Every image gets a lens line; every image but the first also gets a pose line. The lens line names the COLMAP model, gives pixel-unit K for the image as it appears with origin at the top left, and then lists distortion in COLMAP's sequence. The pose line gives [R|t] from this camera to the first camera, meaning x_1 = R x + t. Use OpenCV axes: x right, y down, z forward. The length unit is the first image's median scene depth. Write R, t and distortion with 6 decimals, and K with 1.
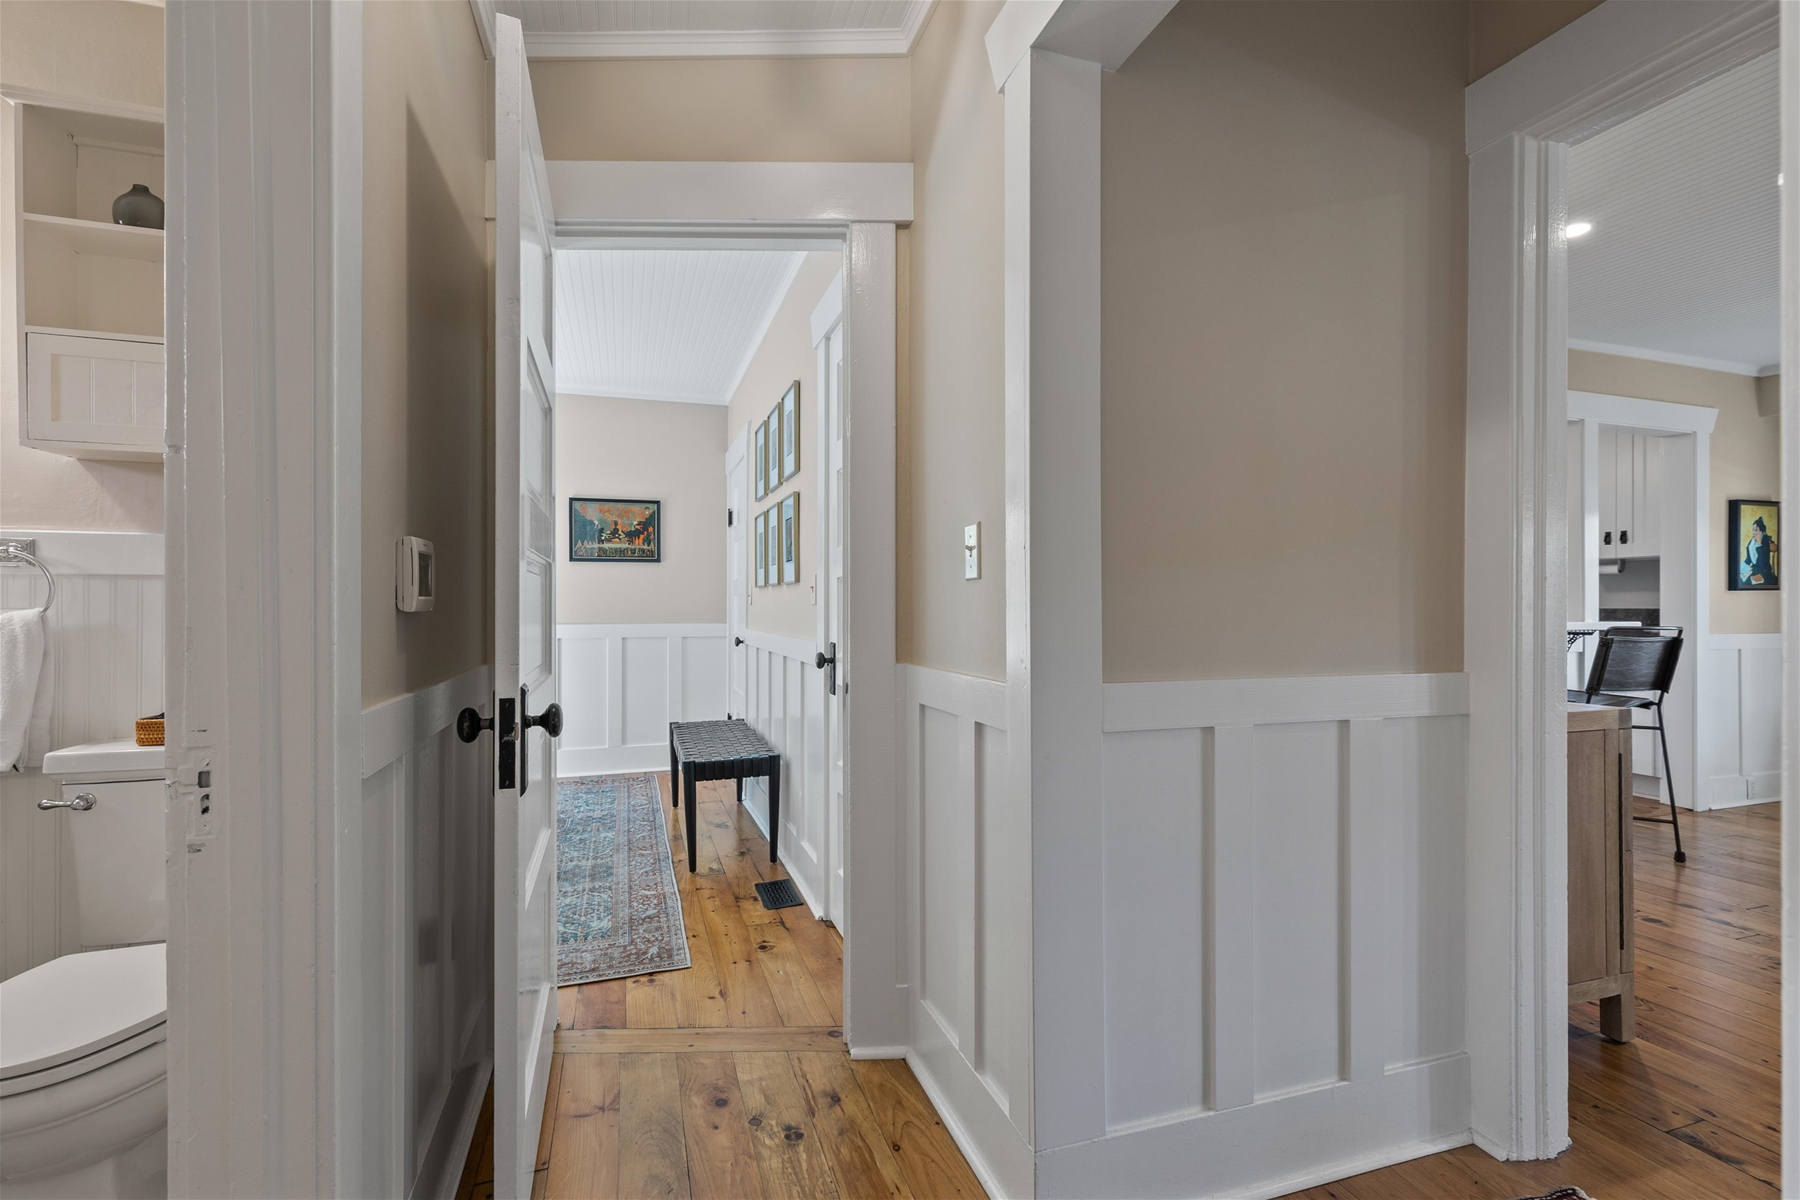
lens RADIAL K [[808.4, 0, 897.5], [0, 808.4, 602.8], [0, 0, 1]] dist [0.010508, -0.000329]
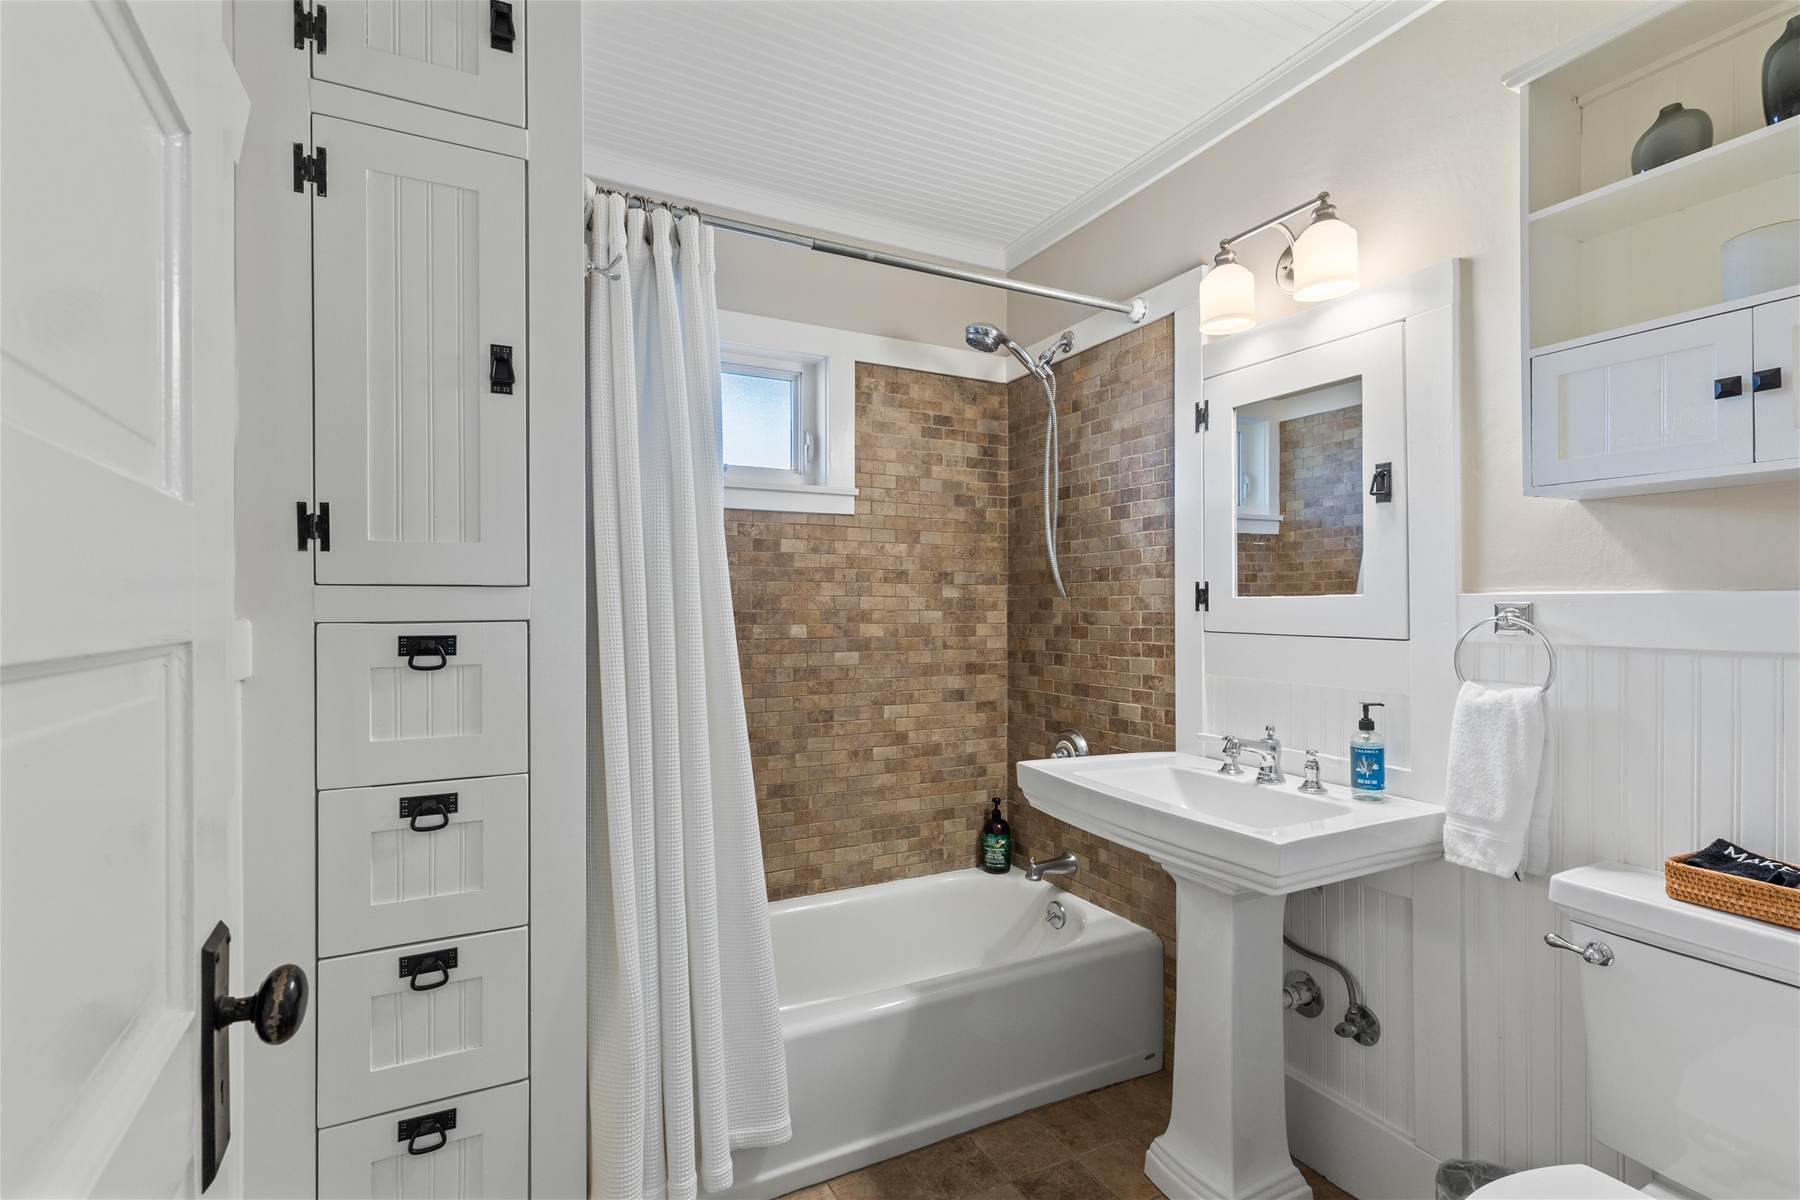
lens RADIAL K [[808.4, 0, 898.1], [0, 808.4, 597.5], [0, 0, 1]] dist [0.010508, -0.000329]
pose [[0.144005, -0.002773, -0.989573, -0.316685], [-0.000452, 0.999996, -0.002868, -0.079285], [0.989577, 0.000861, 0.144003, 0.230429]]
